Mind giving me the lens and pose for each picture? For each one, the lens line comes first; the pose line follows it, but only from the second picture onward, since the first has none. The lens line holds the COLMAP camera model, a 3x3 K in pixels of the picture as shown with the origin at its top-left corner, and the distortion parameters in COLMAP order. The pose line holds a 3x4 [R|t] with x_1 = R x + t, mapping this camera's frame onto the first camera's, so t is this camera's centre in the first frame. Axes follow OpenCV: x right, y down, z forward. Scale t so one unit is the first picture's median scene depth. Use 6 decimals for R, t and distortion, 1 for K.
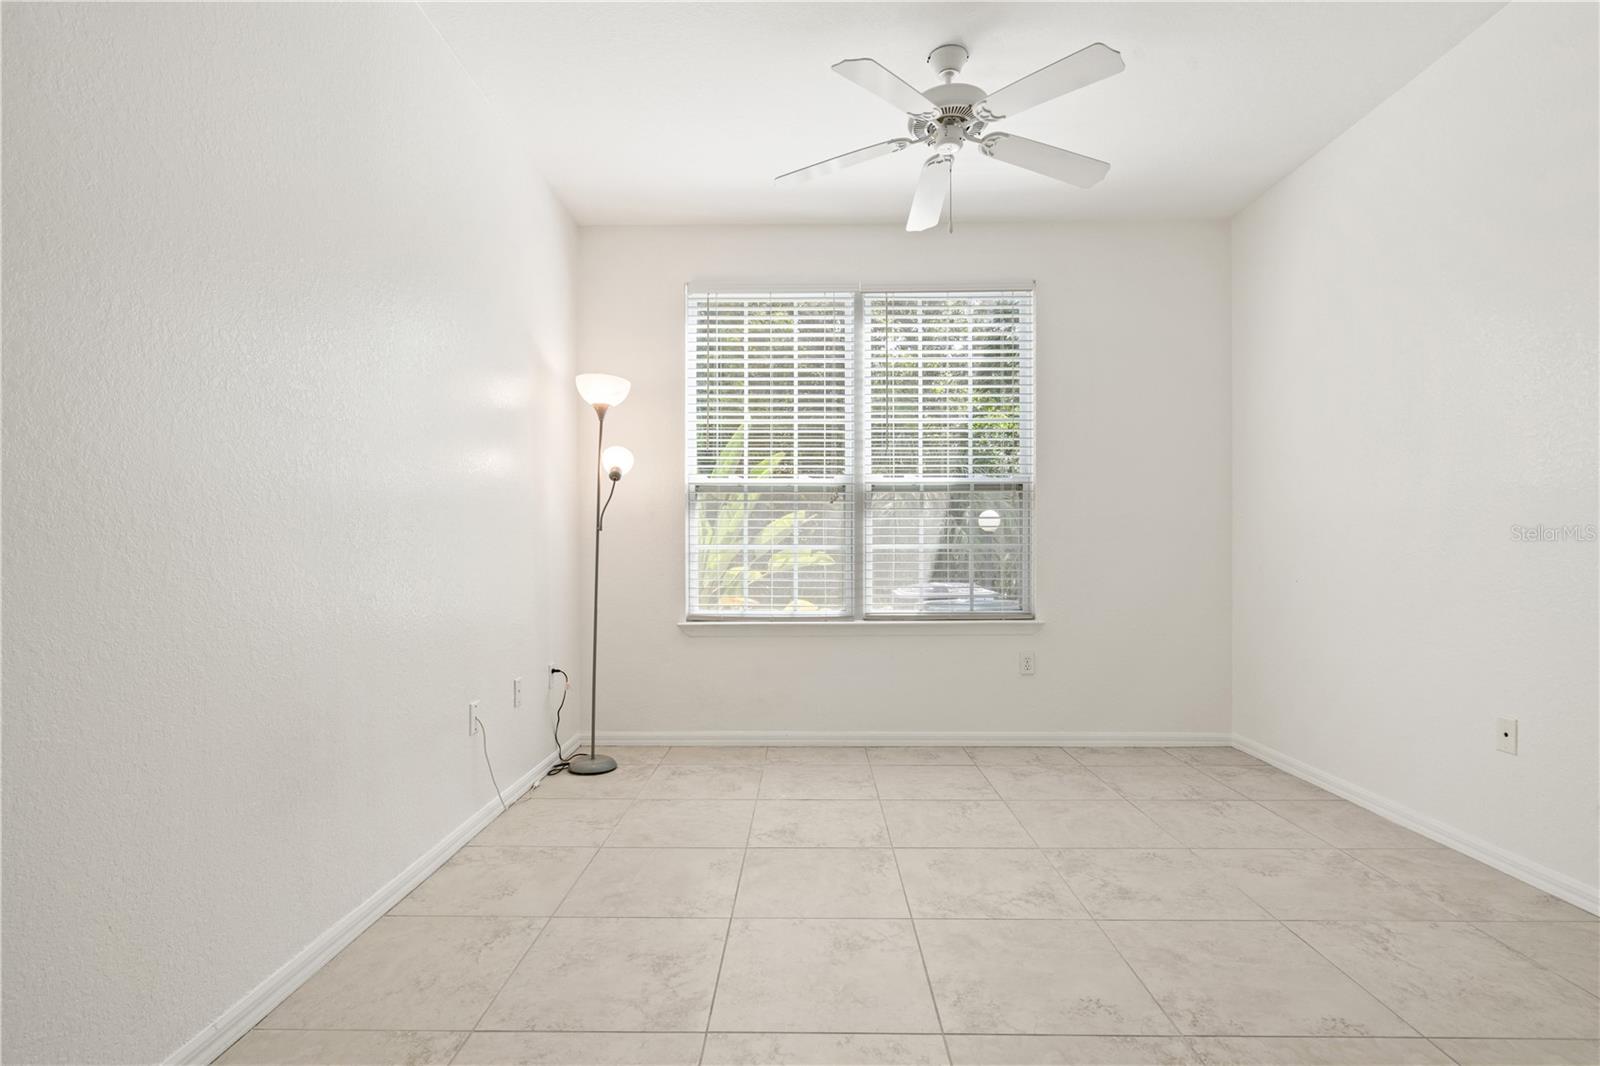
lens RADIAL K [[790.4, 0, 800.0], [0, 790.4, 533.0], [0, 0, 1]] dist [-0.019836, -0.000361]
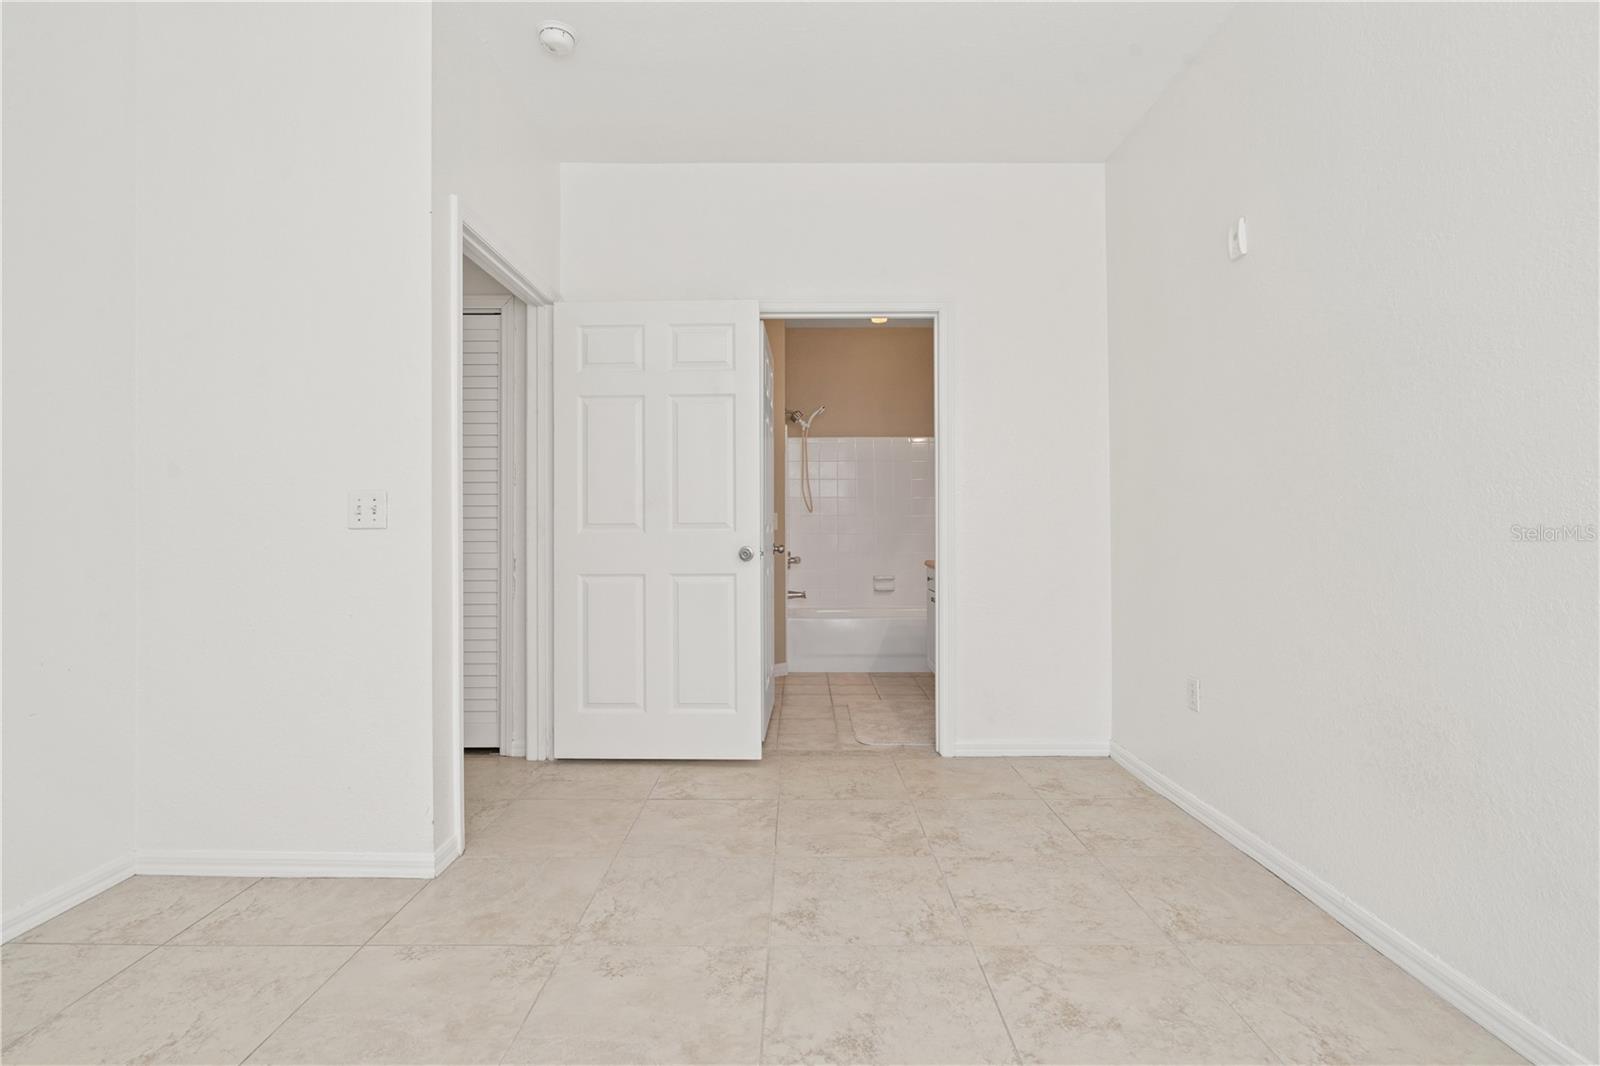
lens RADIAL K [[722.3, 0, 797.4], [0, 722.3, 533.5], [0, 0, 1]] dist [-0.000662, 0.000604]
pose [[-0.999966, 0.005361, -0.006301, 0.066148], [0.005466, 0.999844, -0.016787, 0.019422], [0.006210, -0.016821, -0.999839, 0.958821]]
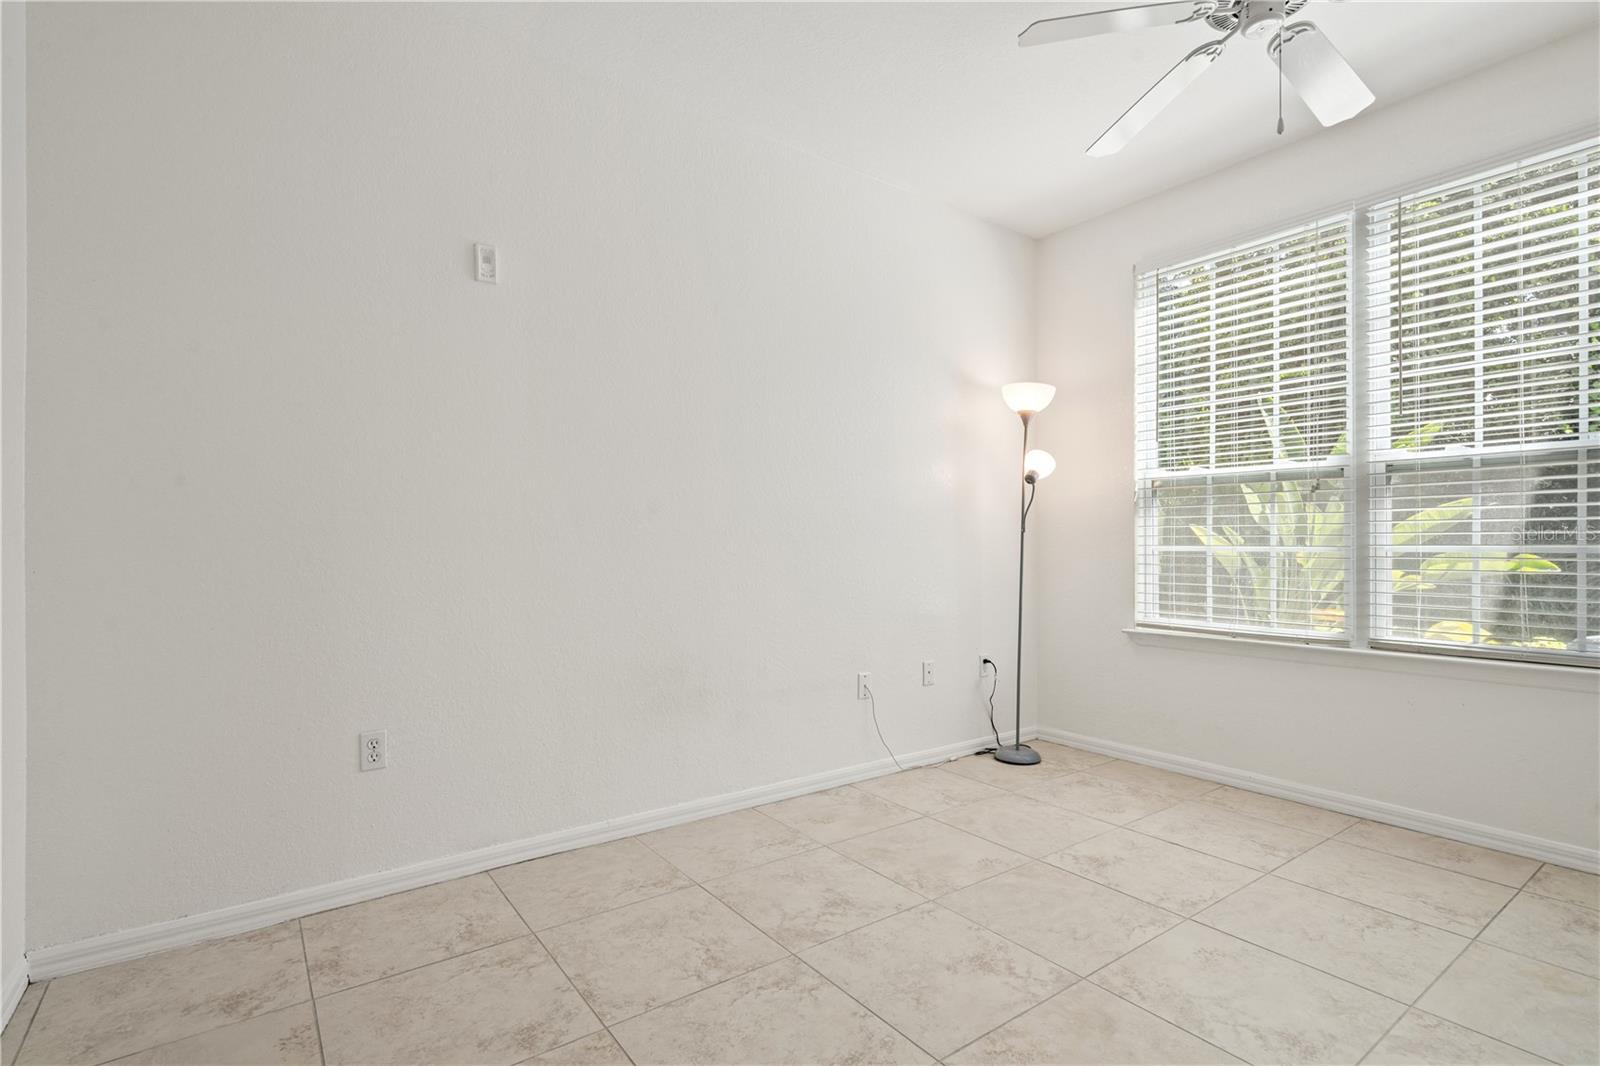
lens RADIAL K [[780.4, 0, 753.3], [0, 780.4, 524.8], [0, 0, 1]] dist [-0.003389, -0.001240]
pose [[0.562016, -0.018085, -0.826929, 0.399218], [0.018843, 0.999781, -0.009059, -0.010767], [0.826912, -0.010491, 0.562234, 0.123087]]
